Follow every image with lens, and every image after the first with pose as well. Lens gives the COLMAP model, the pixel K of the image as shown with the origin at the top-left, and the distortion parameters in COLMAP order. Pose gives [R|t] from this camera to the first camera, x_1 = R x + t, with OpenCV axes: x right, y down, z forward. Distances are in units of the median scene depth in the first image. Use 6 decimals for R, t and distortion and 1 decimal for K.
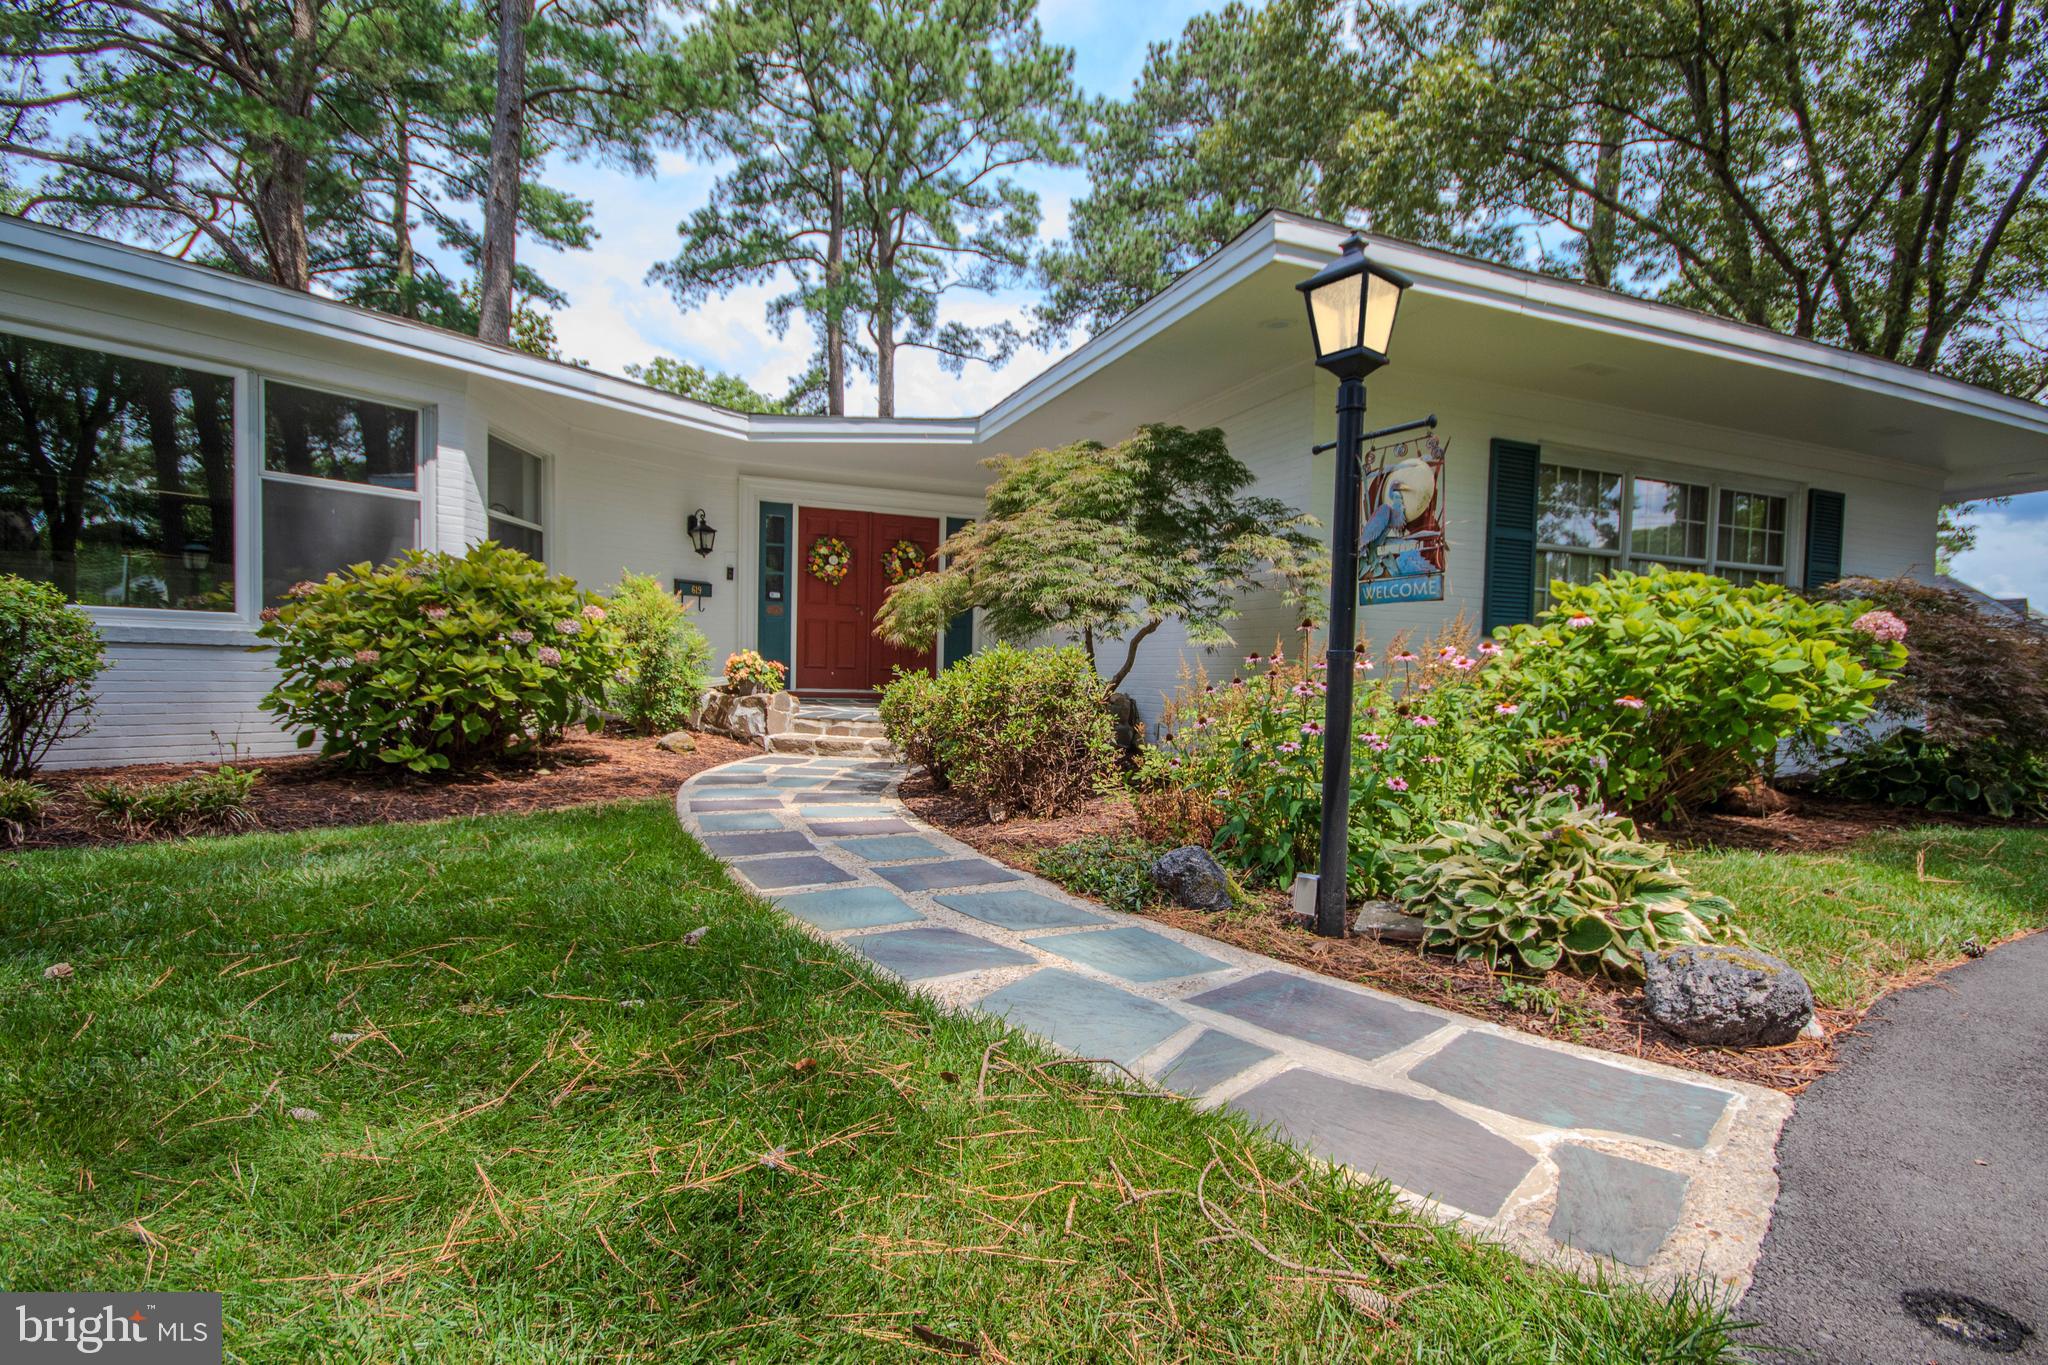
lens RADIAL K [[962.2, 0, 1018.6], [0, 962.2, 691.0], [0, 0, 1]] dist [0.020281, -0.015422]
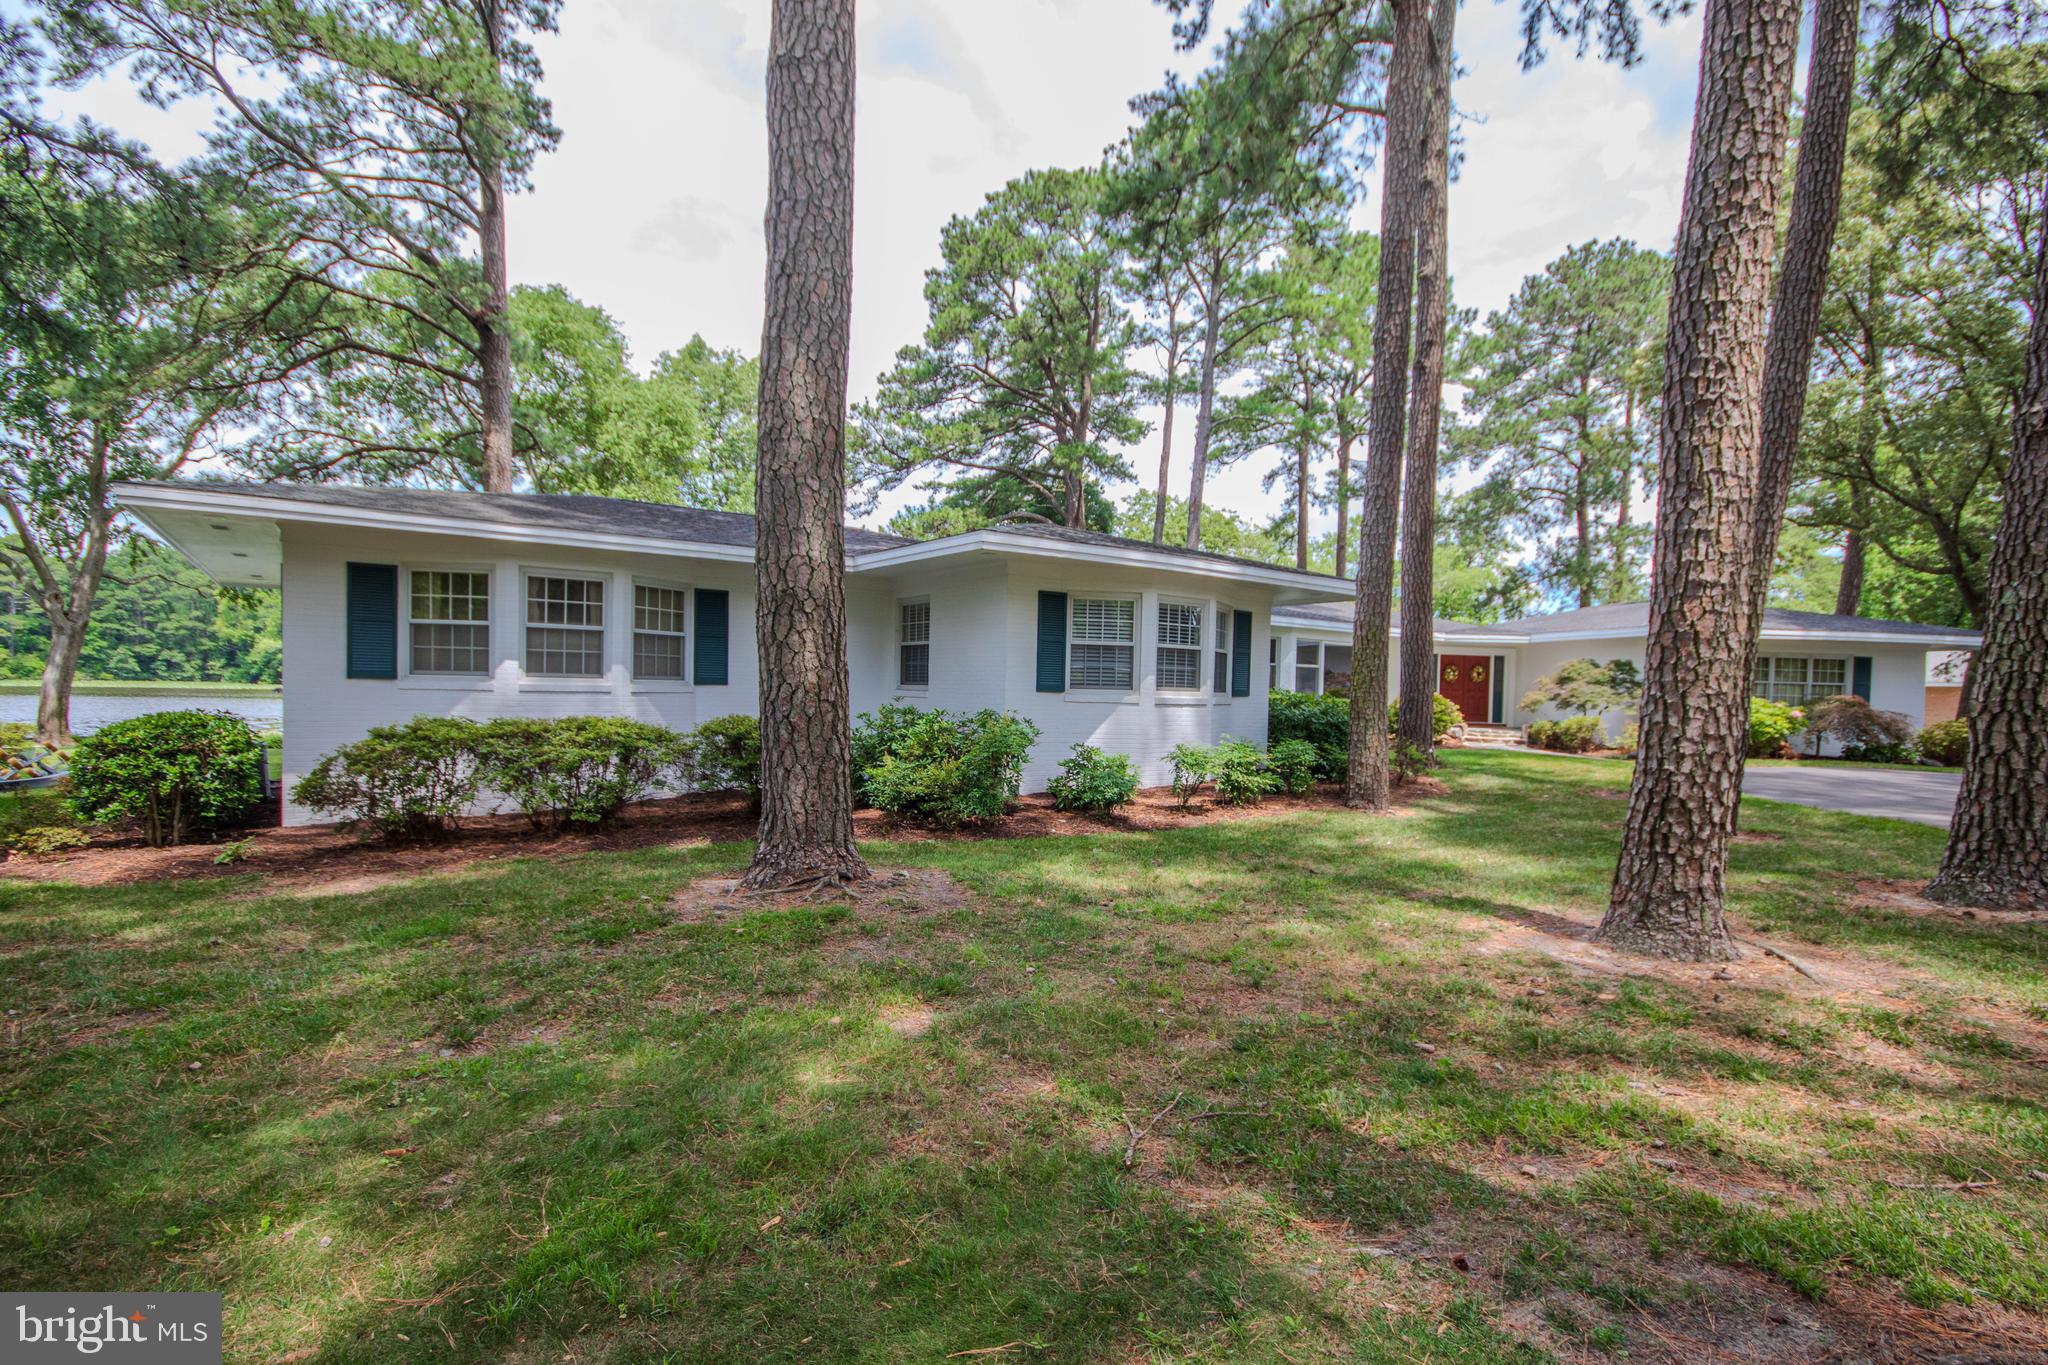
lens RADIAL K [[962.2, 0, 1018.6], [0, 962.2, 691.0], [0, 0, 1]] dist [0.020281, -0.015422]
pose [[0.959505, 0.002799, -0.281676, -0.599616], [-0.009272, 0.999723, -0.021649, -0.016618], [0.281537, 0.023384, 0.959265, -1.947964]]
